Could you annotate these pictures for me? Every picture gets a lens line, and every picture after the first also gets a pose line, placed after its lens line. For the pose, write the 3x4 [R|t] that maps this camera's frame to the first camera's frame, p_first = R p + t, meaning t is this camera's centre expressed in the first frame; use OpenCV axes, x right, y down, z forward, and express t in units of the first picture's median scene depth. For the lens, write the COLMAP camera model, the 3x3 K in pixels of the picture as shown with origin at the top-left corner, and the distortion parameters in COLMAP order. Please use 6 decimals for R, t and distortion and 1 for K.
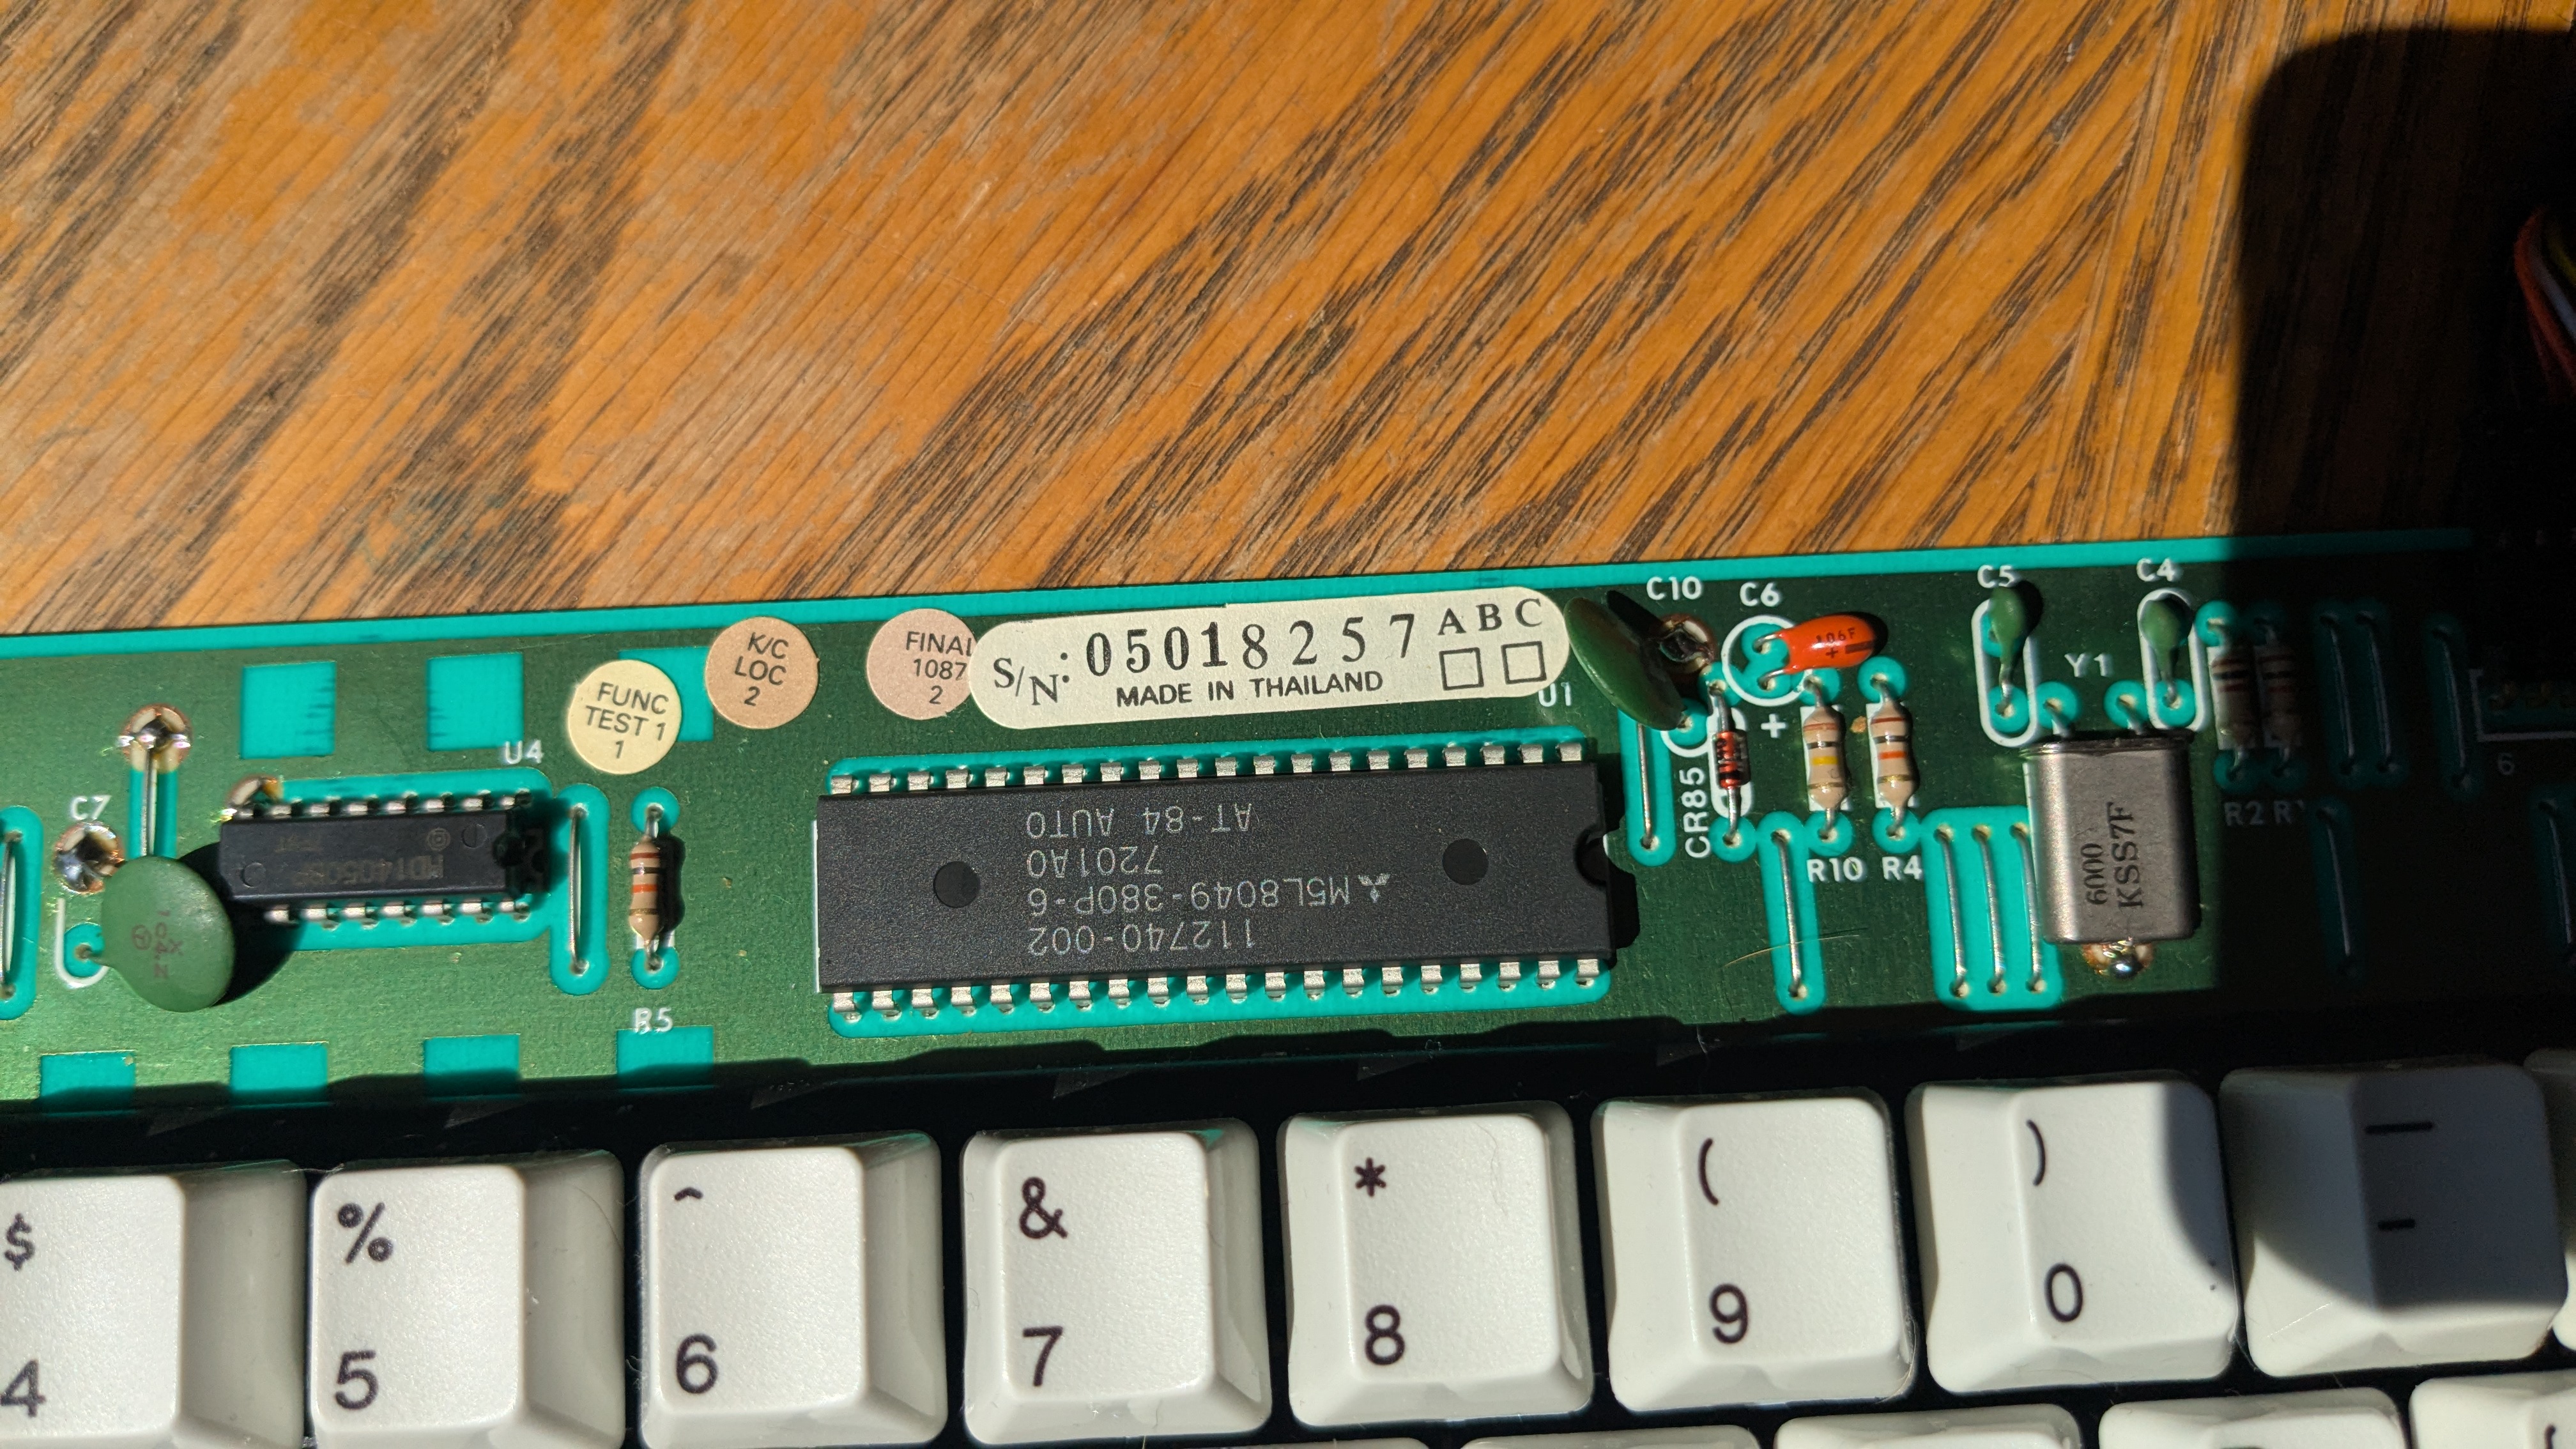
lens RADIAL K [[2055.7, 0, 1232.8], [0, 2055.7, 727.3], [0, 0, 1]] dist [0.000801, -0.071208]
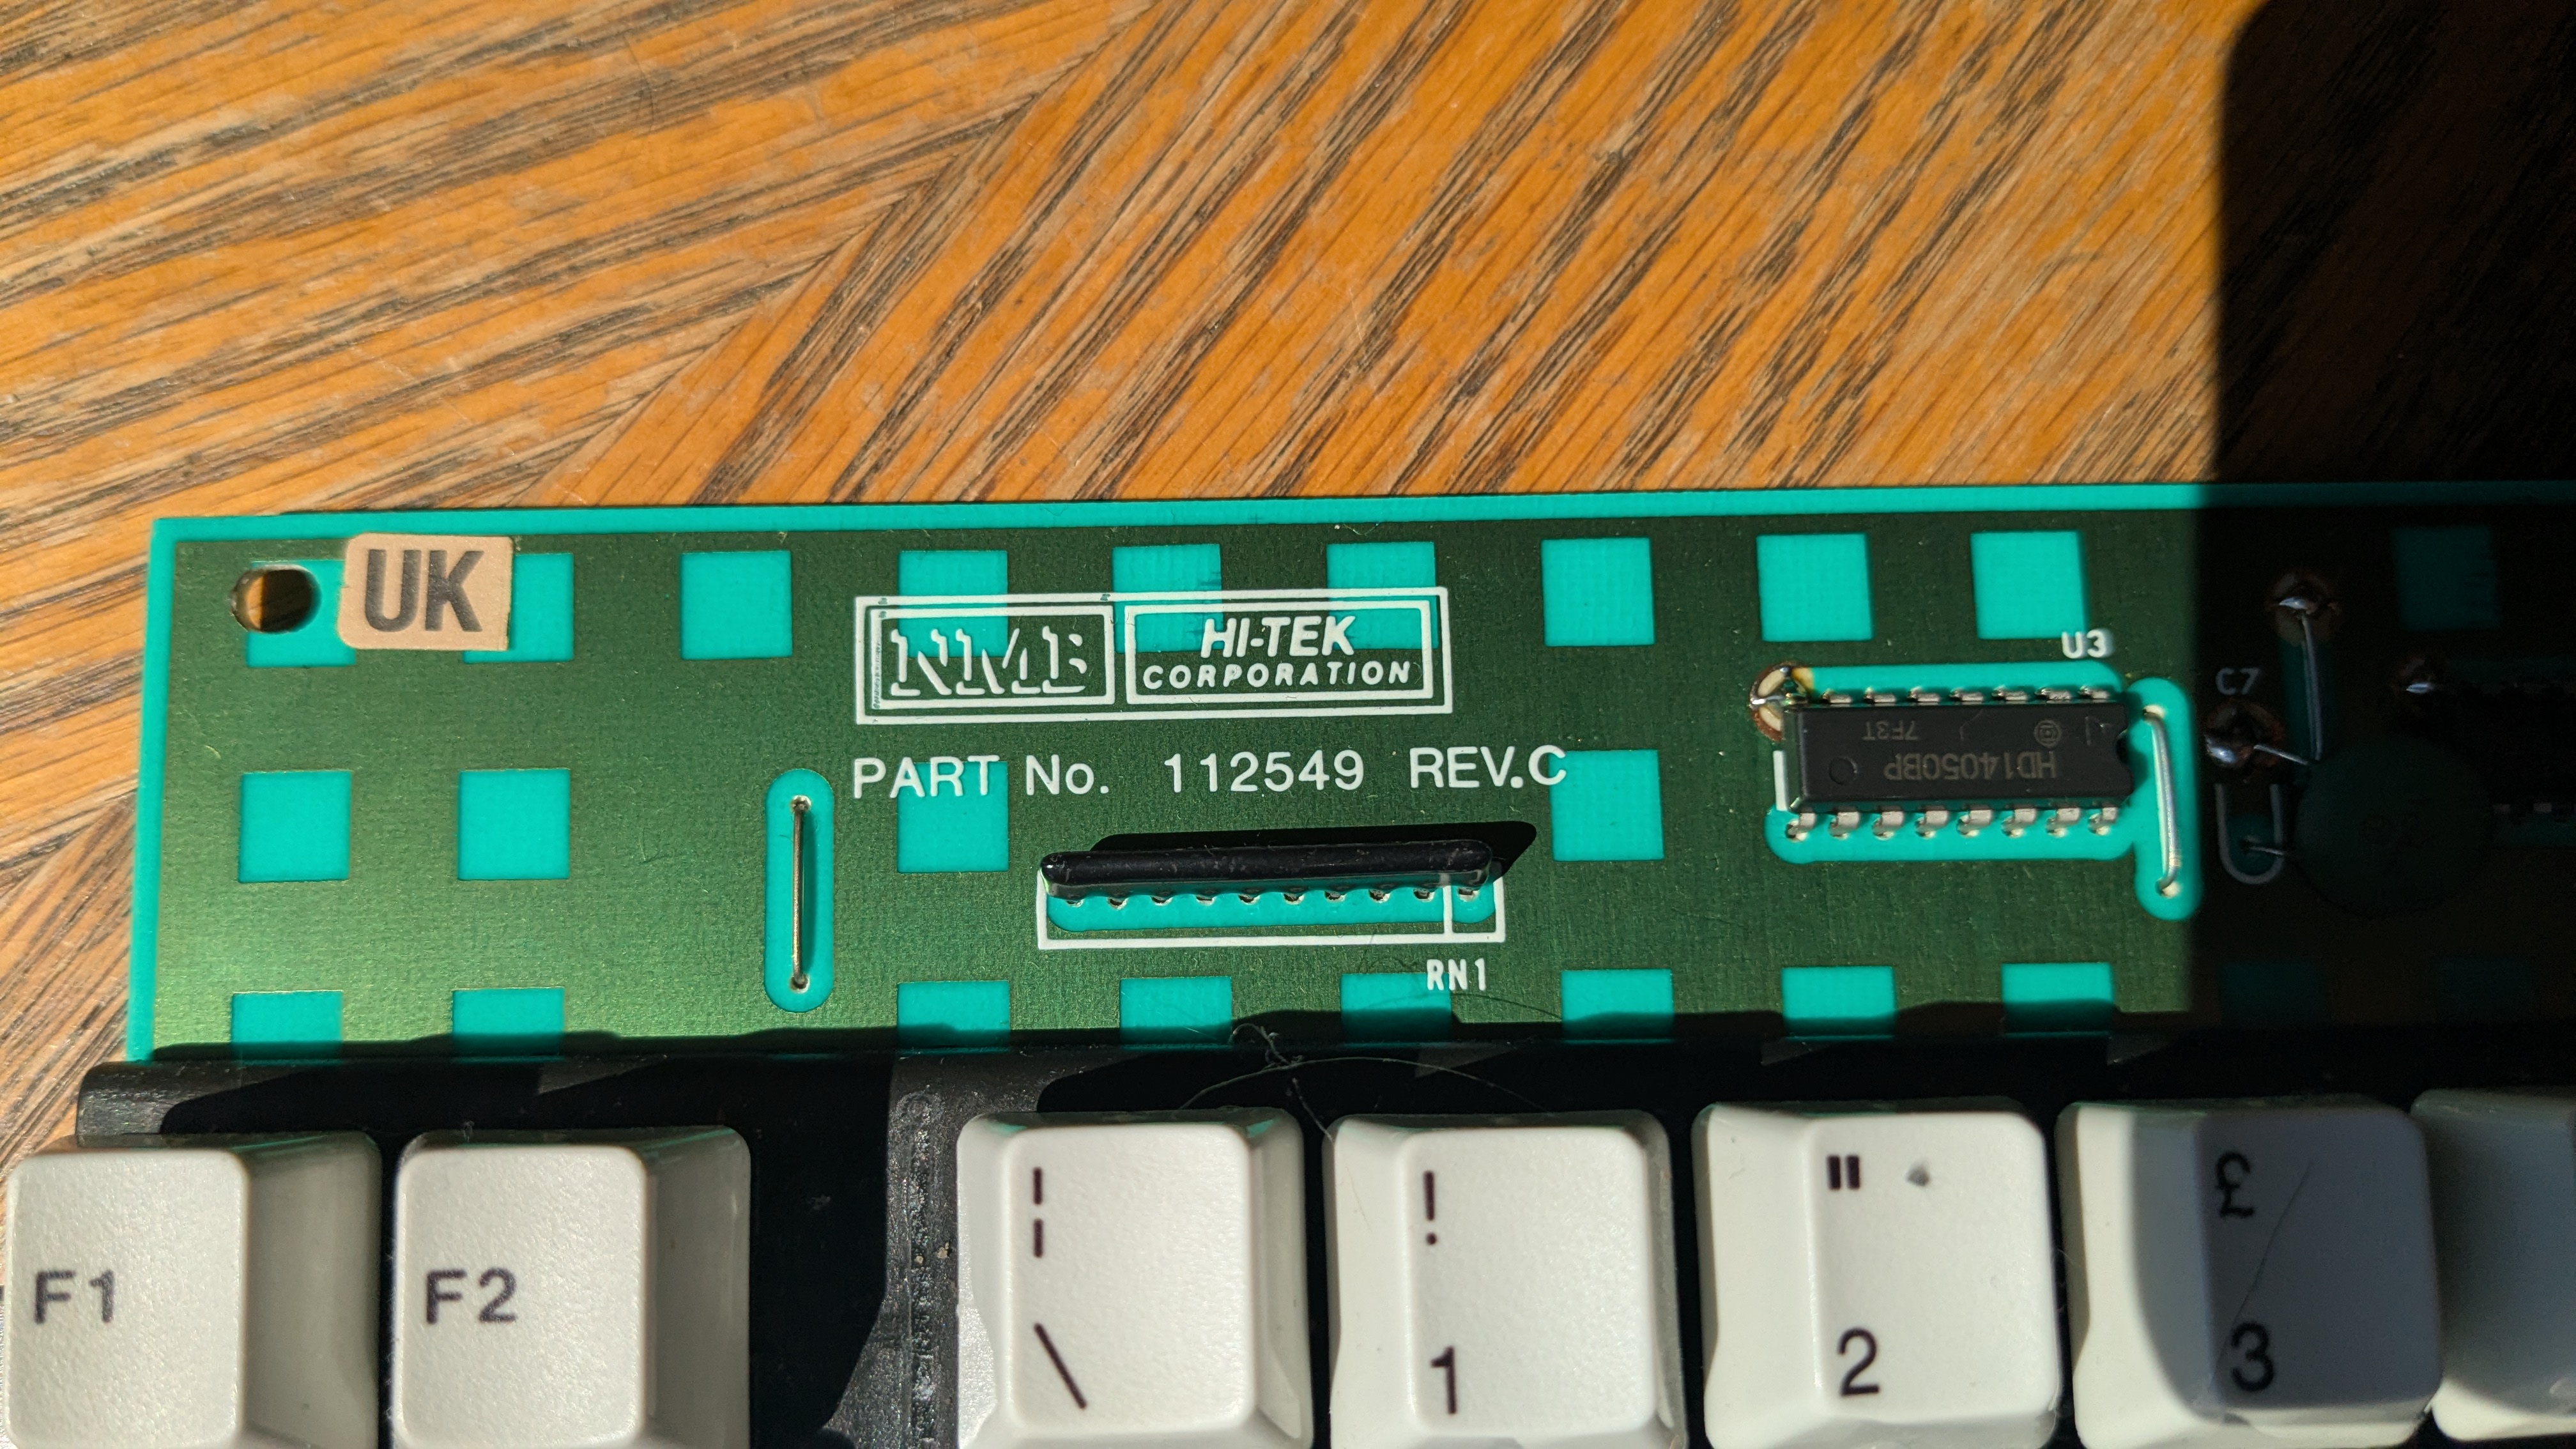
lens RADIAL K [[2380.0, 0, 1288.1], [0, 2380.0, 726.4], [0, 0, 1]] dist [0.040706, -0.177365]
pose [[0.999673, 0.025574, 0.000507, -0.909391], [-0.025579, 0.999355, 0.025211, 0.040717], [0.000138, -0.025216, 0.999682, -0.036058]]
